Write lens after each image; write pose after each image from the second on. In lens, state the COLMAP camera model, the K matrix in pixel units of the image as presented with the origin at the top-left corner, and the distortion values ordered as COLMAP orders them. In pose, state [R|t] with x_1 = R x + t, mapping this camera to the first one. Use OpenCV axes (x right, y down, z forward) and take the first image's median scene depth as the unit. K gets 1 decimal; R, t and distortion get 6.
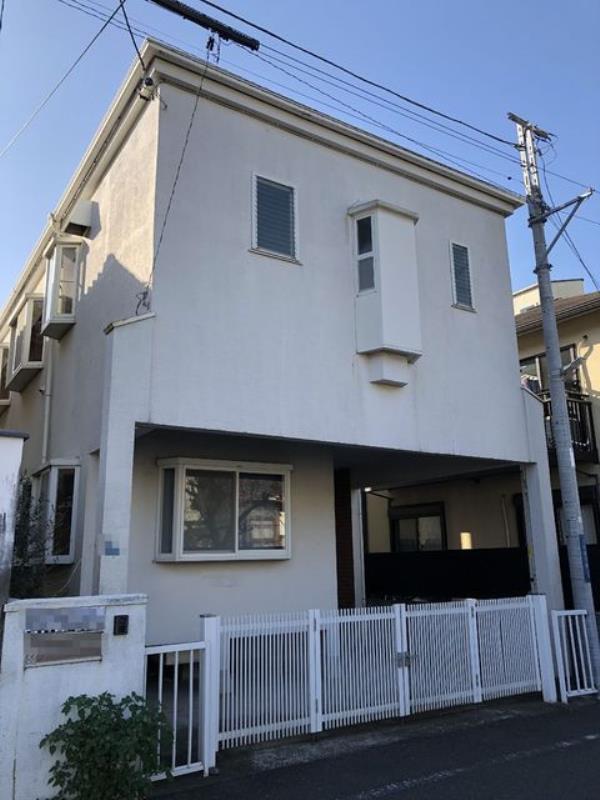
lens RADIAL K [[656.4, 0, 300.0], [0, 656.4, 400.0], [0, 0, 1]] dist [0.010595, 0.015132]
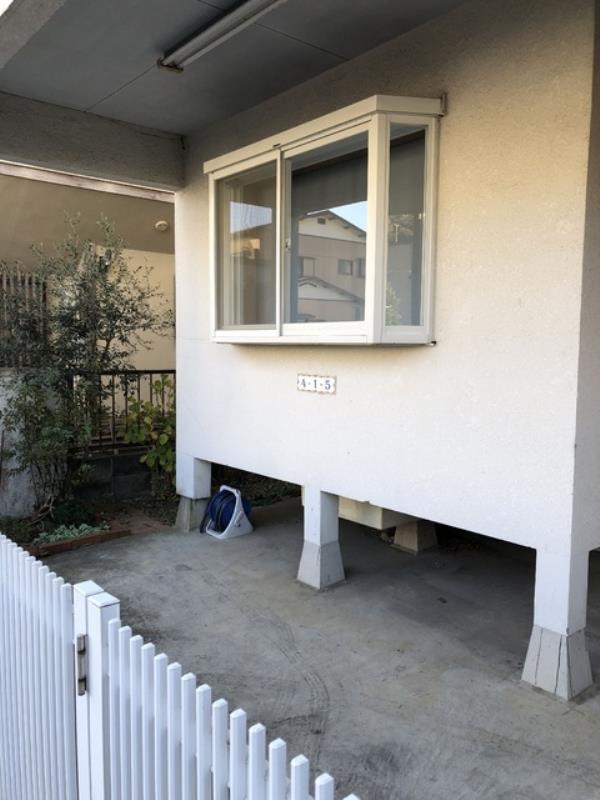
lens RADIAL K [[656.4, 0, 300.0], [0, 656.4, 400.0], [0, 0, 1]] dist [0.010595, 0.015132]
pose [[0.126592, 0.108684, -0.985983, 0.410613], [0.232479, 0.963045, 0.136004, 0.229408], [0.964328, -0.246437, 0.096647, 0.993421]]
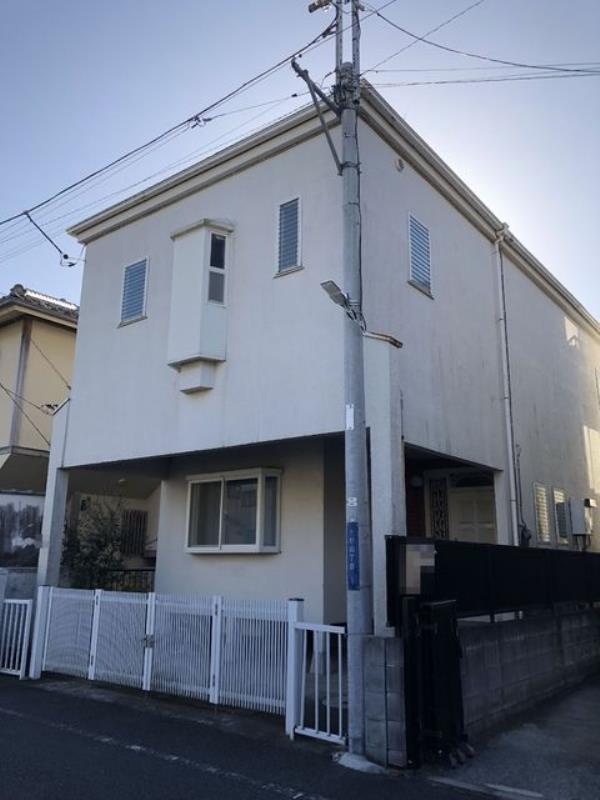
lens RADIAL K [[656.4, 0, 300.0], [0, 656.4, 400.0], [0, 0, 1]] dist [0.010595, 0.015132]
pose [[0.328227, -0.201149, -0.922933, 1.184452], [0.210692, 0.968039, -0.136050, 0.172080], [0.920802, -0.149799, 0.360117, 0.767317]]
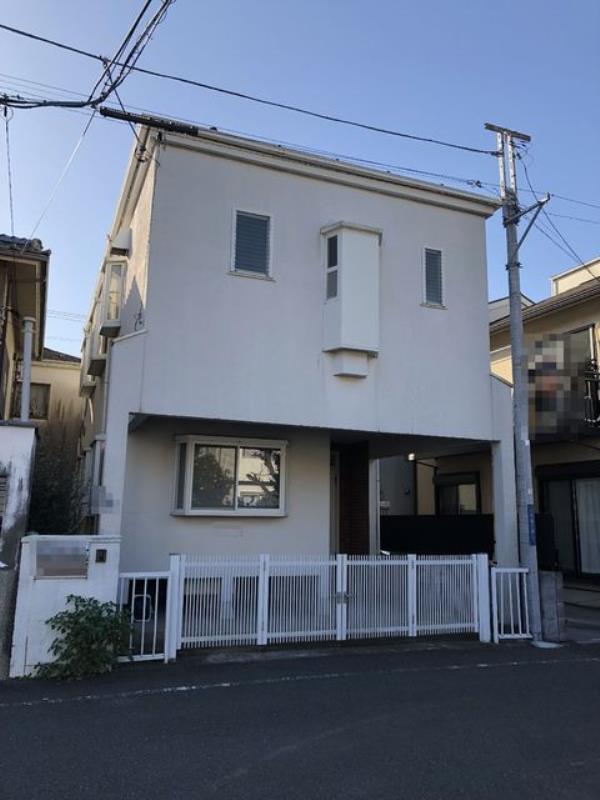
lens RADIAL K [[656.4, 0, 300.0], [0, 656.4, 400.0], [0, 0, 1]] dist [0.010595, 0.015132]
pose [[0.981024, -0.000924, -0.193882, 0.277573], [0.012081, 0.998337, 0.056370, -0.049766], [0.193507, -0.057642, 0.979404, -0.202115]]
